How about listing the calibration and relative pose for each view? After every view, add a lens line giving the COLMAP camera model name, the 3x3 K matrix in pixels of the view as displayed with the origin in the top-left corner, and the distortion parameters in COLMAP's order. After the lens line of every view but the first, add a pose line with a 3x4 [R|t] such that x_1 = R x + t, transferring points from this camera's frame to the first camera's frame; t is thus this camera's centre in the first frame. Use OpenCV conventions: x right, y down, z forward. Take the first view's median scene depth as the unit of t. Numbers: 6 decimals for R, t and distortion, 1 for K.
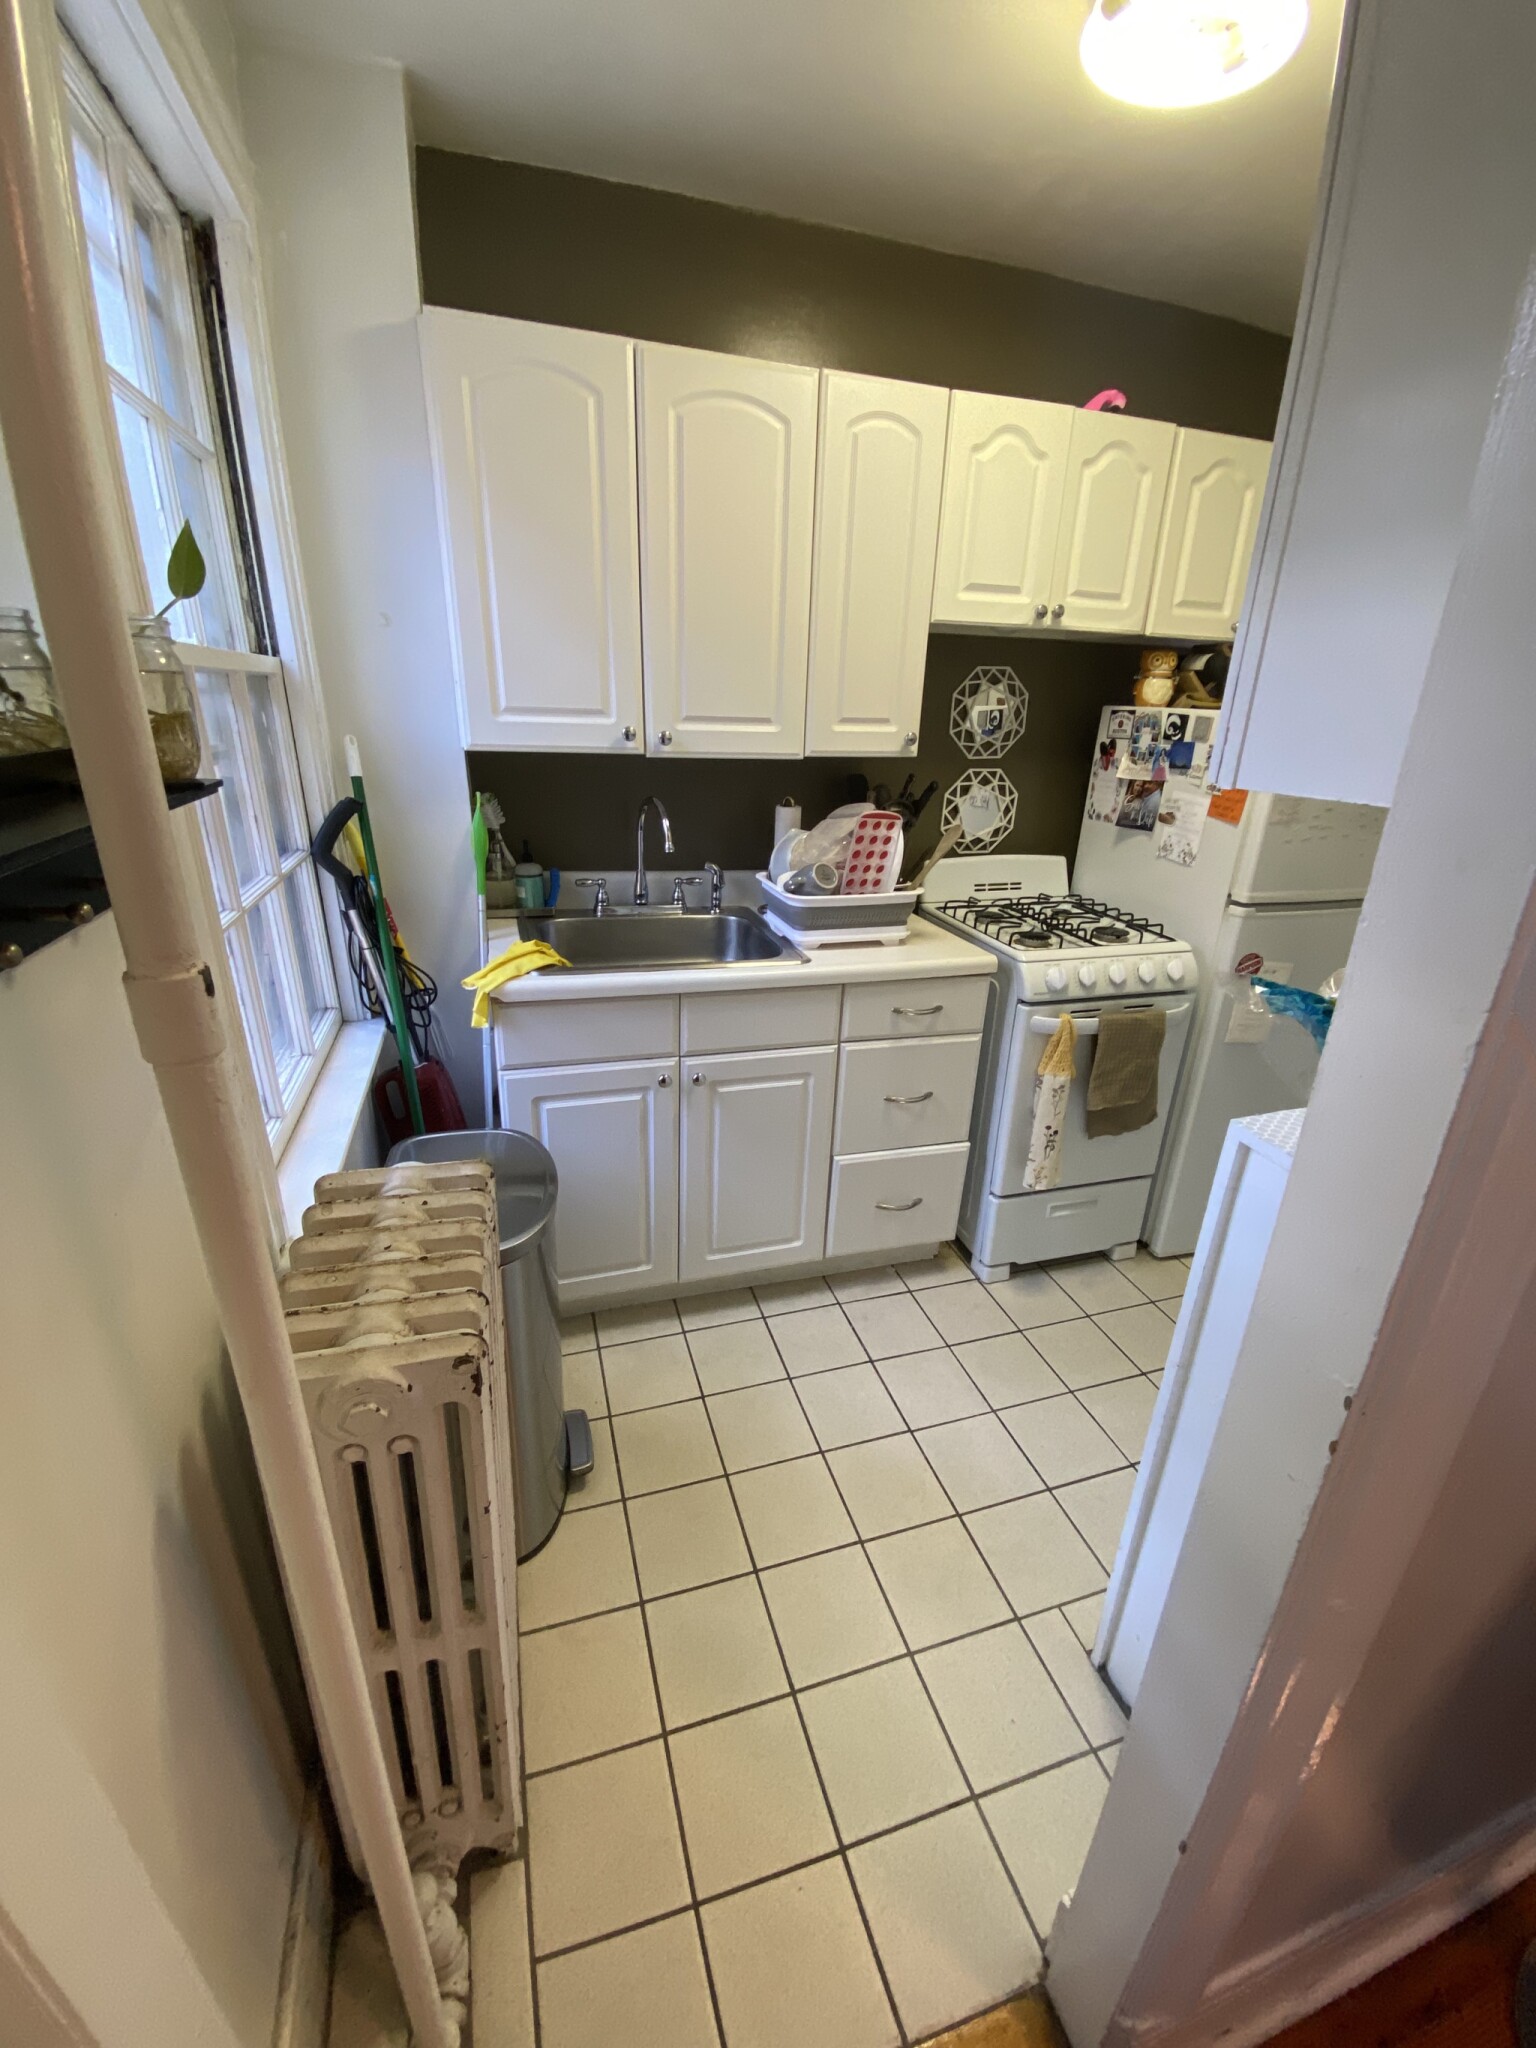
lens RADIAL K [[836.1, 0, 761.3], [0, 836.1, 1030.4], [0, 0, 1]] dist [0.009231, -0.013382]
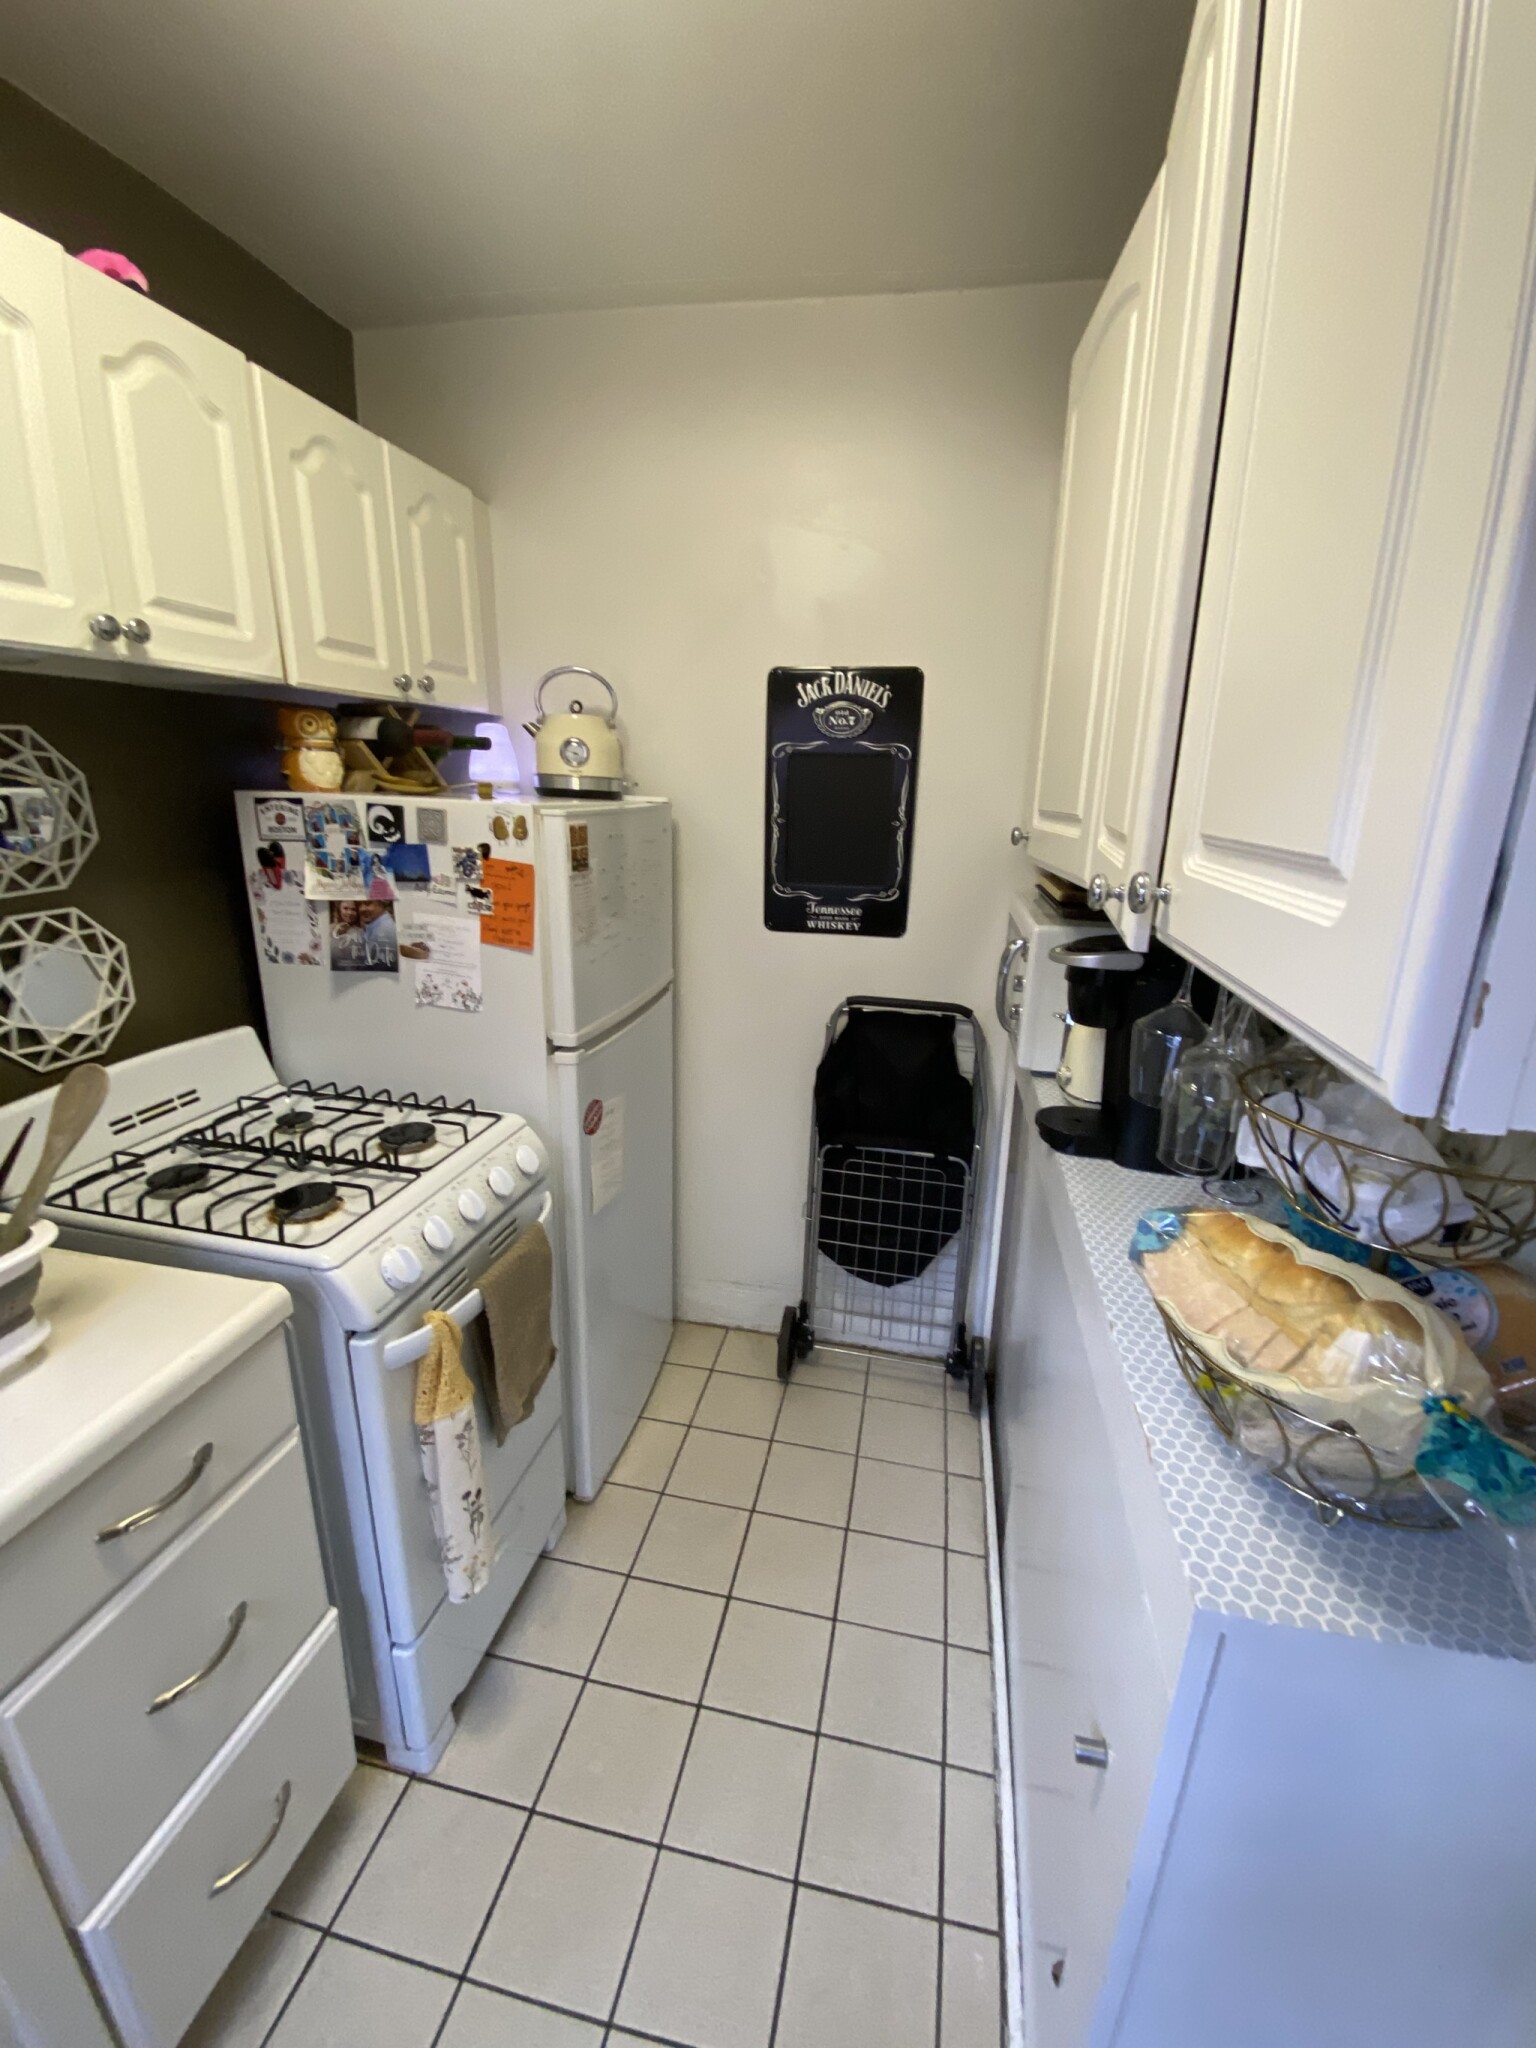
lens RADIAL K [[836.1, 0, 765.9], [0, 836.1, 1024.5], [0, 0, 1]] dist [0.009231, -0.013382]
pose [[0.490980, -0.262333, 0.830734, 0.038355], [0.315183, 0.942477, 0.111341, -0.178206], [-0.812156, 0.207167, 0.545421, 0.395102]]
